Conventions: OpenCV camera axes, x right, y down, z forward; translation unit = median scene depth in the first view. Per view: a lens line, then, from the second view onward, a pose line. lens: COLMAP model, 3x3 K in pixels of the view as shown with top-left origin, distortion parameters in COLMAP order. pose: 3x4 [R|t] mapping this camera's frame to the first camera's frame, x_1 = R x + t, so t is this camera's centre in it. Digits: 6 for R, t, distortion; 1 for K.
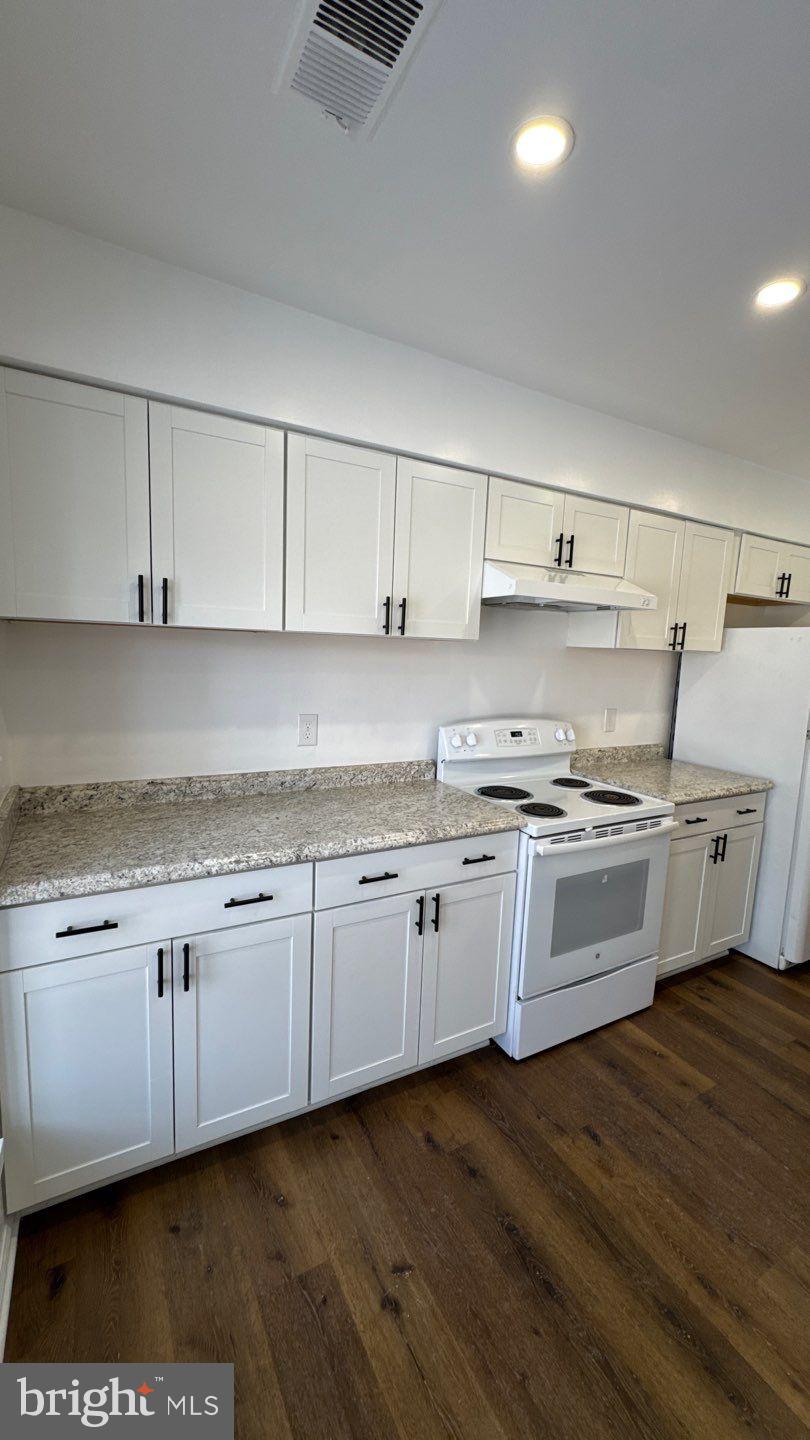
lens RADIAL K [[569.6, 0, 406.5], [0, 569.6, 722.1], [0, 0, 1]] dist [-0.001827, -0.000512]
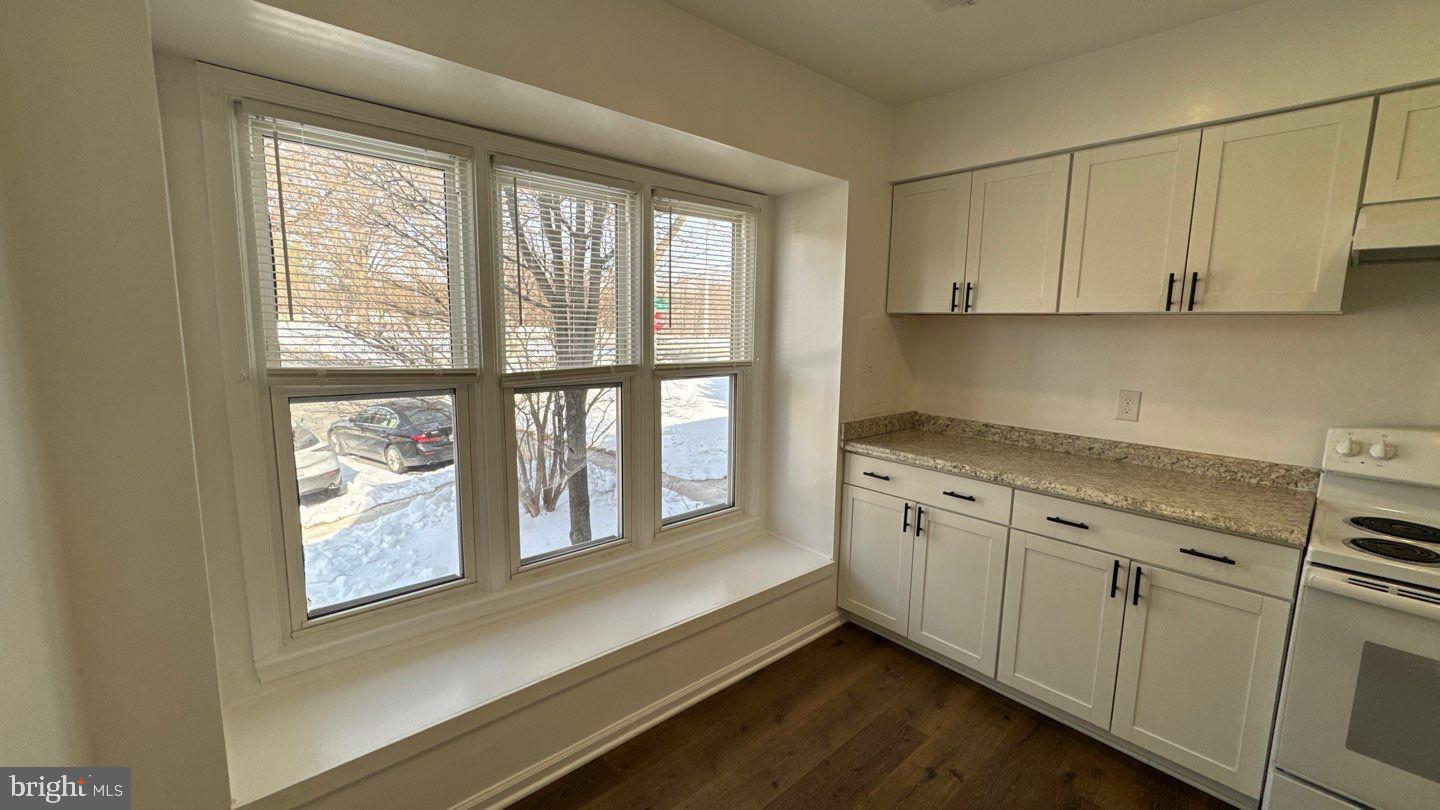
lens RADIAL K [[569.6, 0, 719.5], [0, 569.6, 400.6], [0, 0, 1]] dist [-0.001827, -0.000512]
pose [[0.223489, 0.095268, -0.970039, 0.770000], [-0.135734, 0.988557, 0.065815, 0.043165], [0.965209, 0.116958, 0.233863, 0.019622]]
